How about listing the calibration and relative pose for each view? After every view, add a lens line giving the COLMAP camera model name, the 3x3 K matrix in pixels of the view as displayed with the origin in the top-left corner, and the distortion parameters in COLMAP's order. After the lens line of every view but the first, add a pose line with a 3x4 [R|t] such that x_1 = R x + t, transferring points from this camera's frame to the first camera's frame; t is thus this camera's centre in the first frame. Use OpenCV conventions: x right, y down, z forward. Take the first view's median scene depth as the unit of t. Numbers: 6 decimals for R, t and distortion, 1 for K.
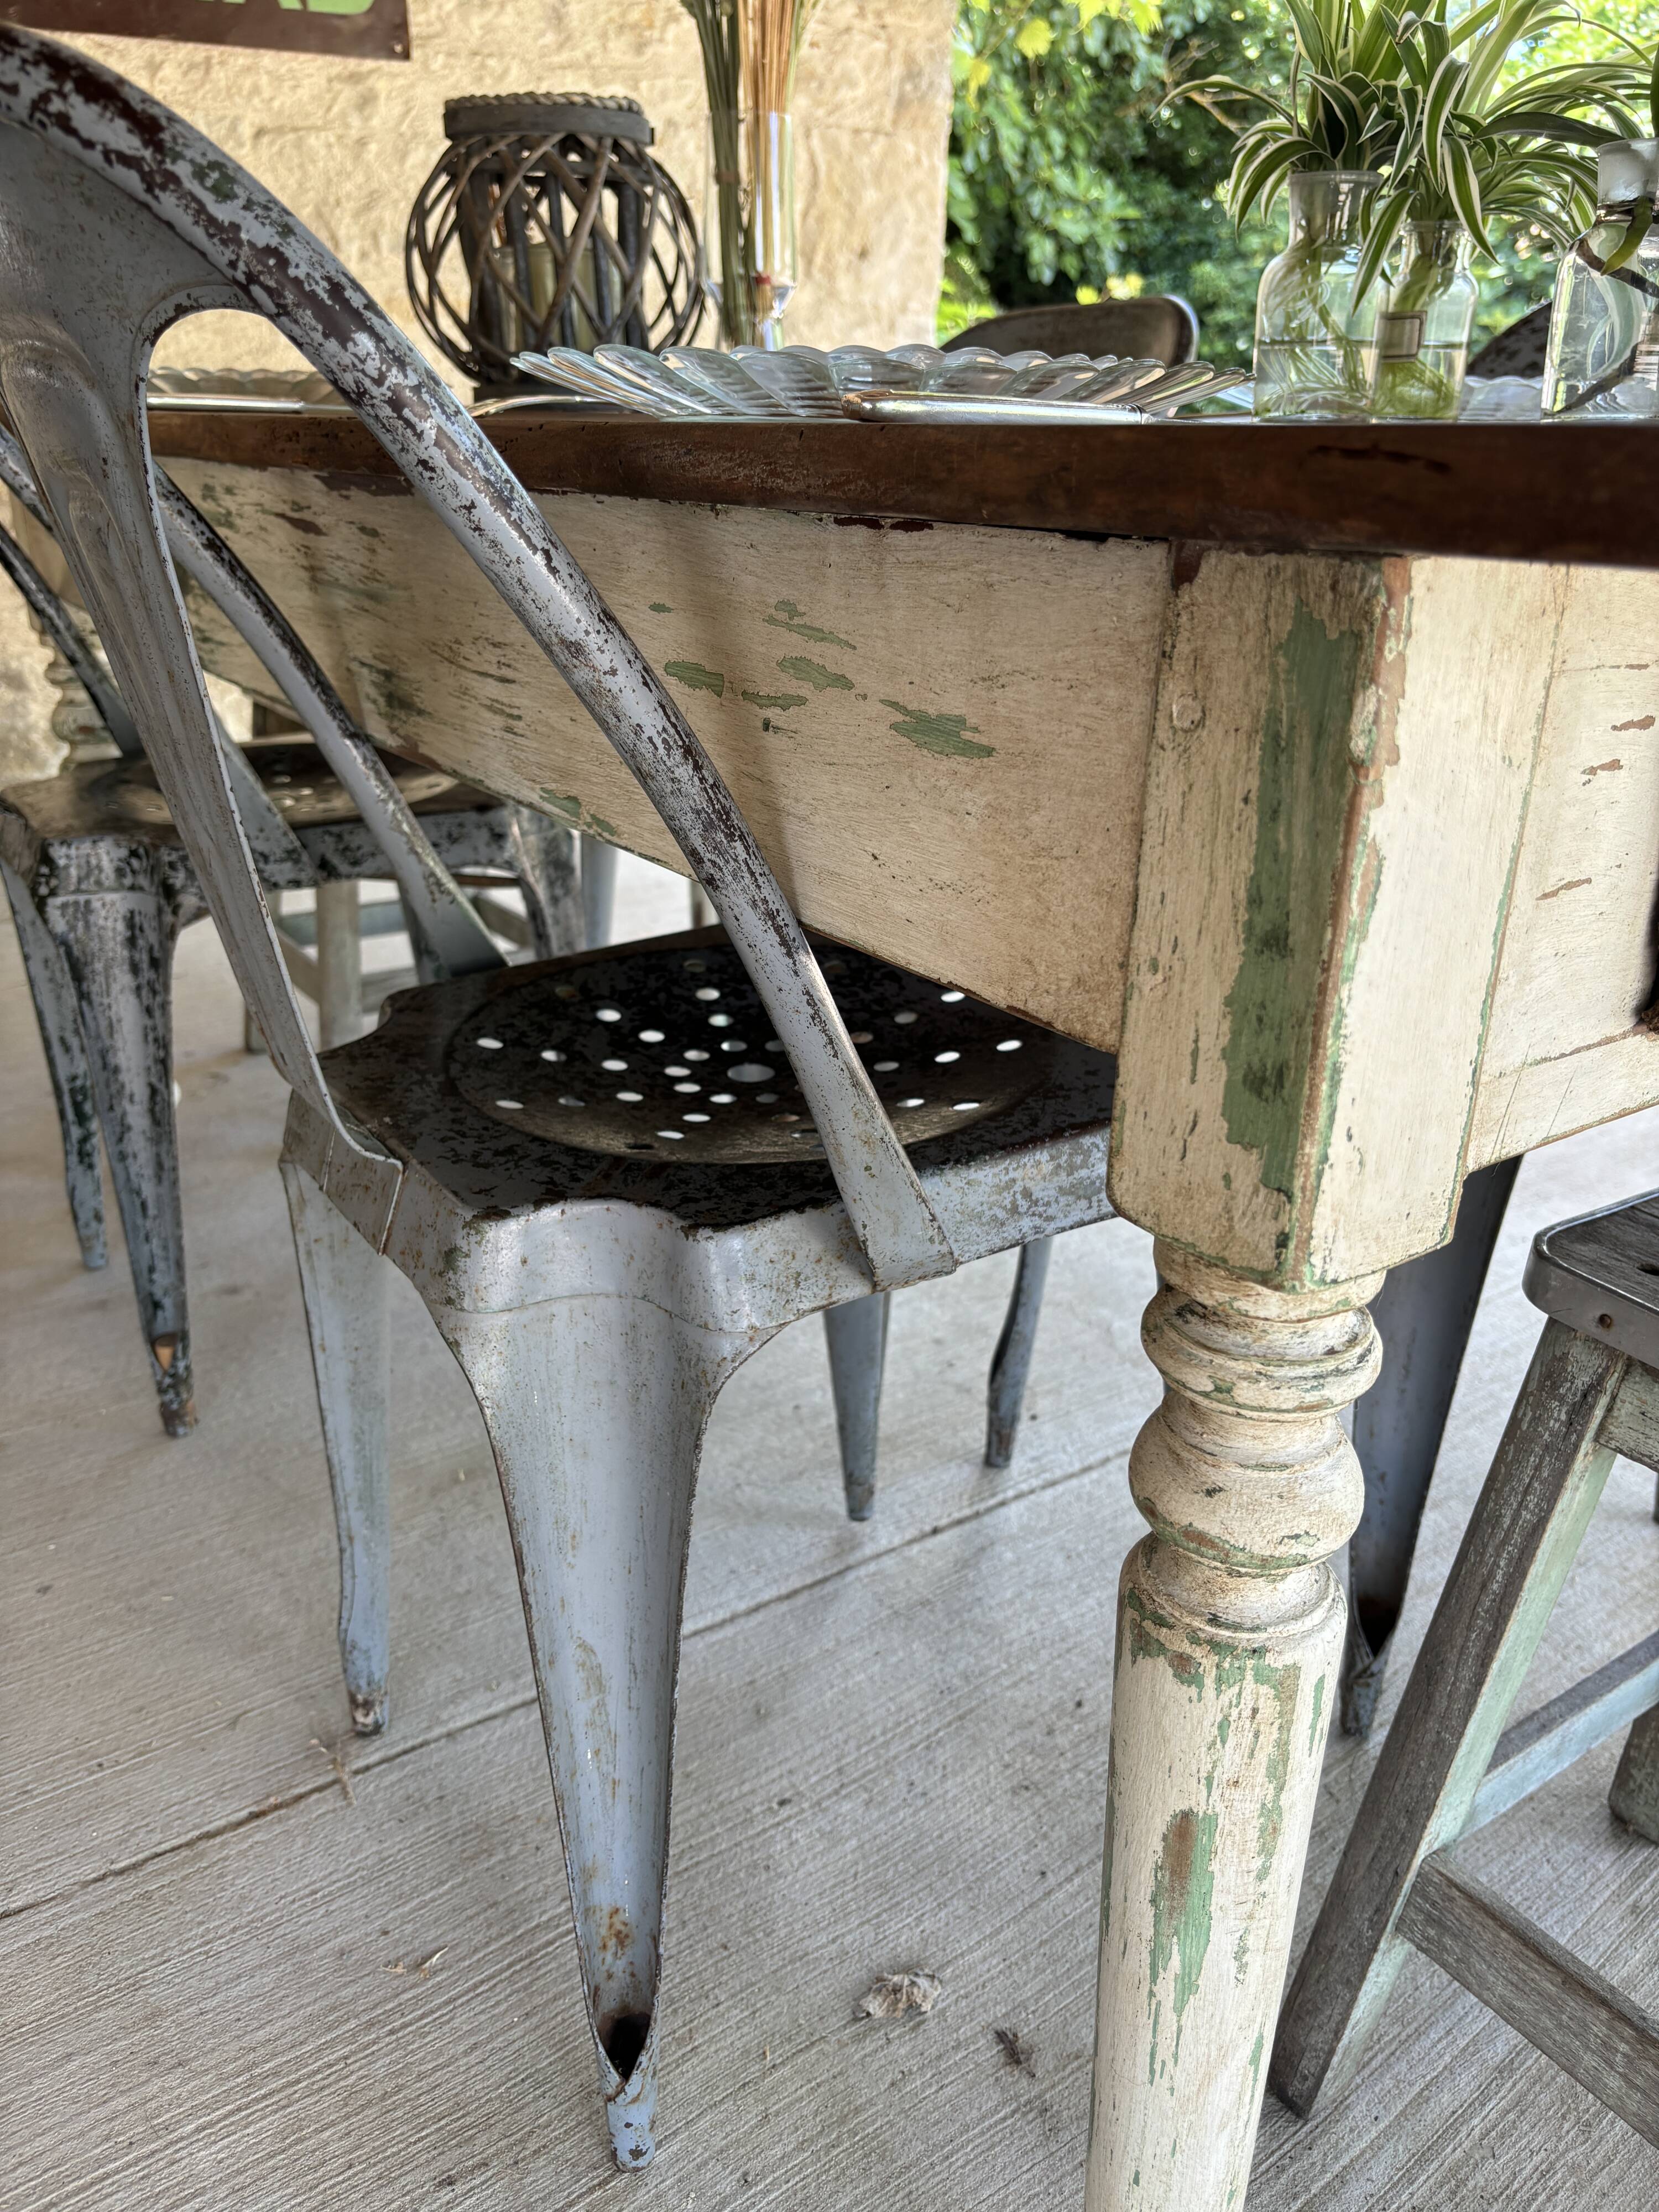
lens RADIAL K [[1700.1, 0, 861.8], [0, 1700.1, 1115.6], [0, 0, 1]] dist [0.040852, -0.054378]
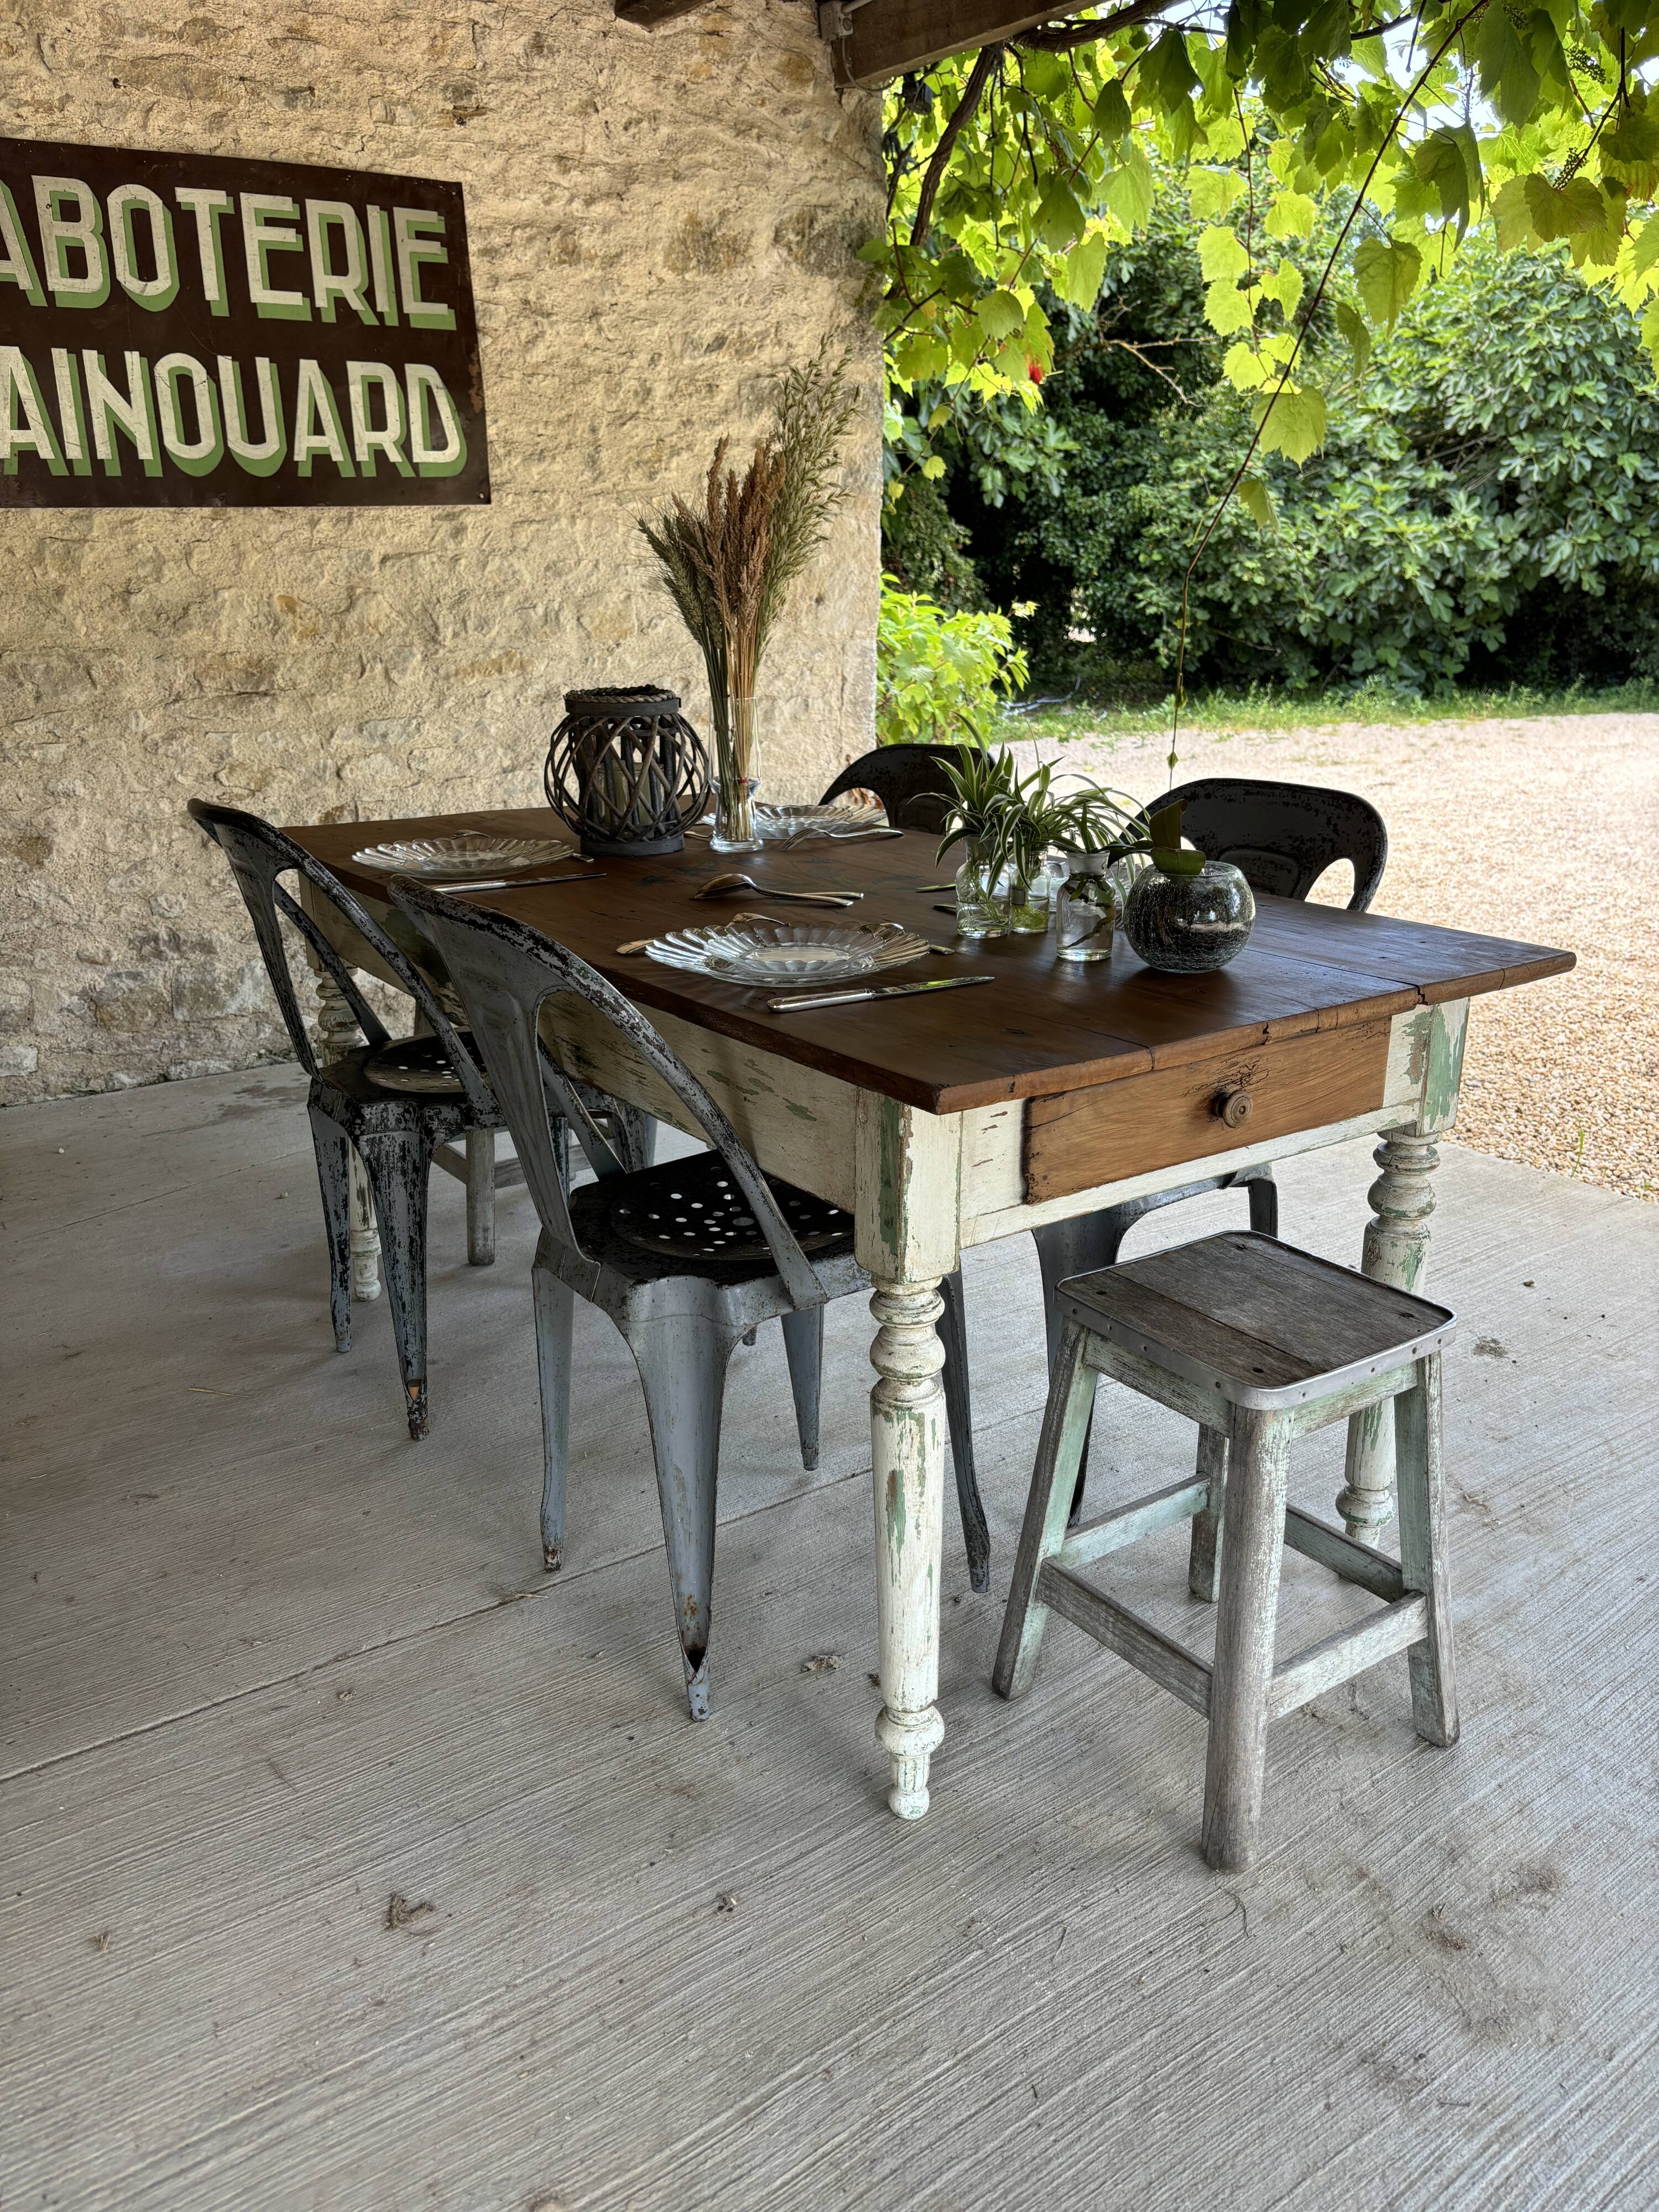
lens RADIAL K [[1700.1, 0, 838.9], [0, 1700.1, 1114.8], [0, 0, 1]] dist [0.040852, -0.054378]
pose [[0.999586, -0.026115, -0.012116, 0.094462], [0.025015, 0.996195, -0.083487, 0.024372], [0.014250, 0.083149, 0.996435, -1.273763]]
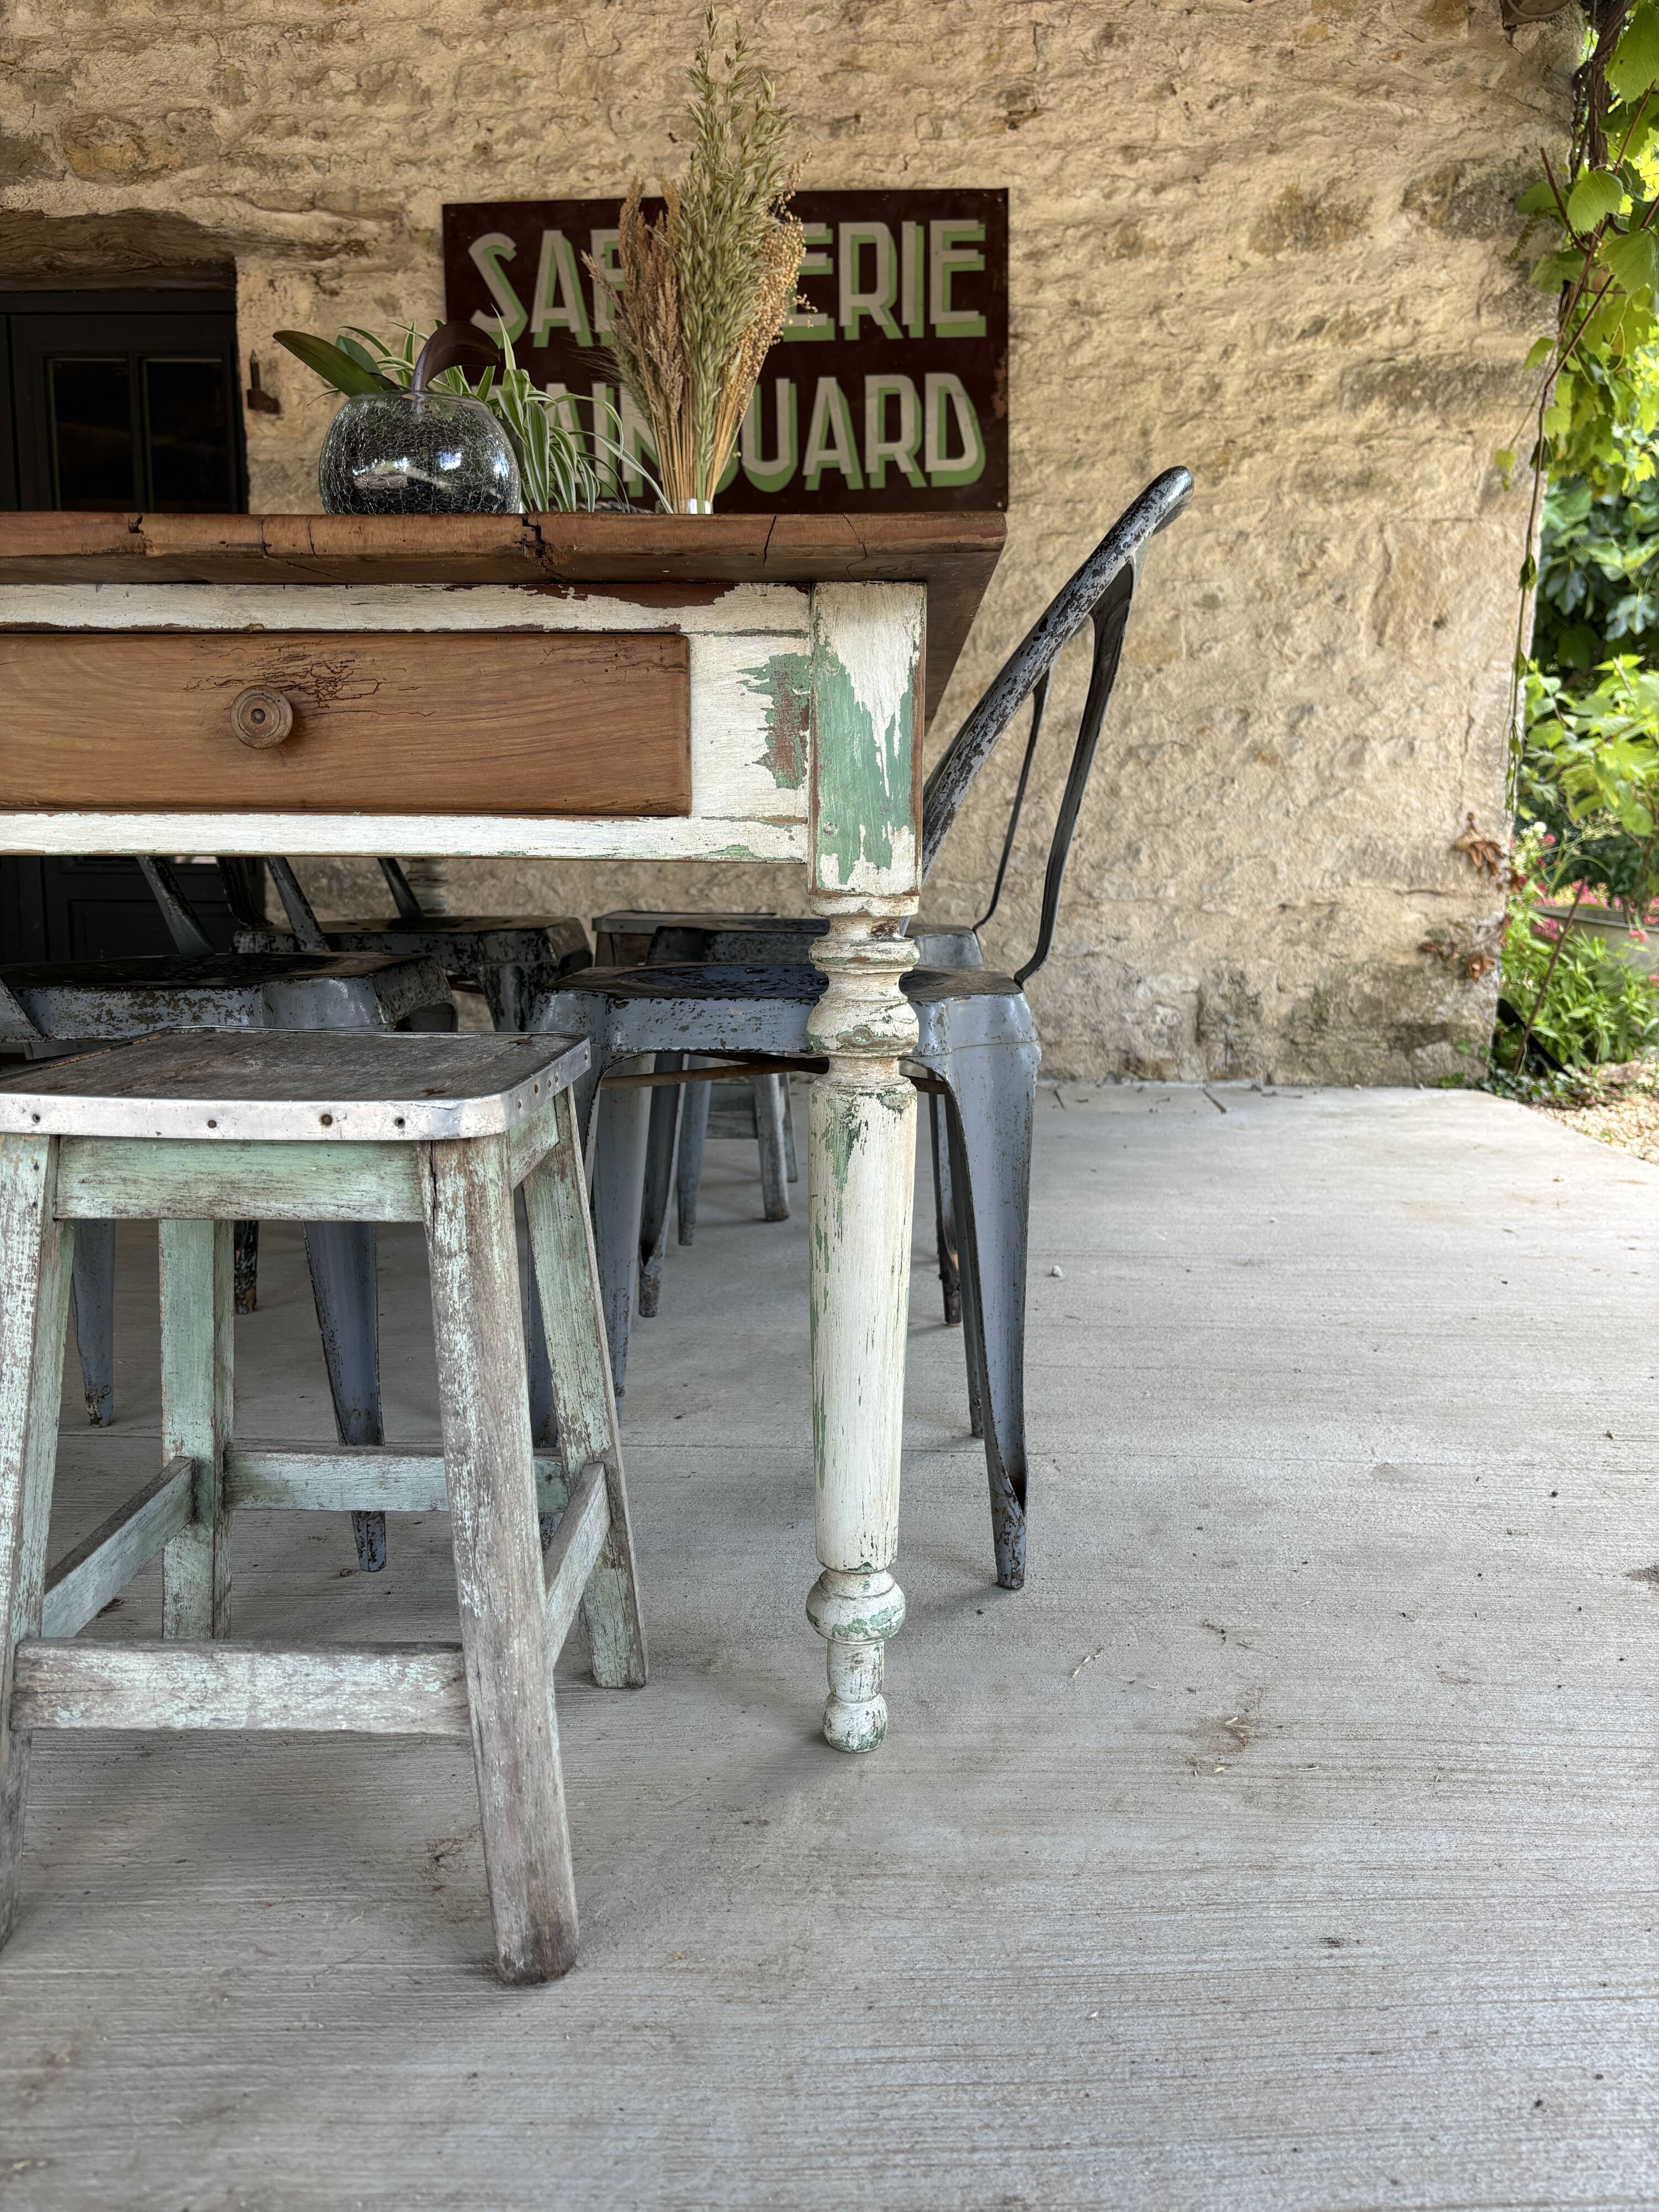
lens RADIAL K [[1700.1, 0, 819.9], [0, 1700.1, 1093.4], [0, 0, 1]] dist [0.040852, -0.054378]
pose [[0.795588, 0.075749, -0.601084, 1.618650], [-0.219955, 0.960569, -0.170077, 0.244820], [0.564500, 0.267523, 0.780879, 0.044790]]
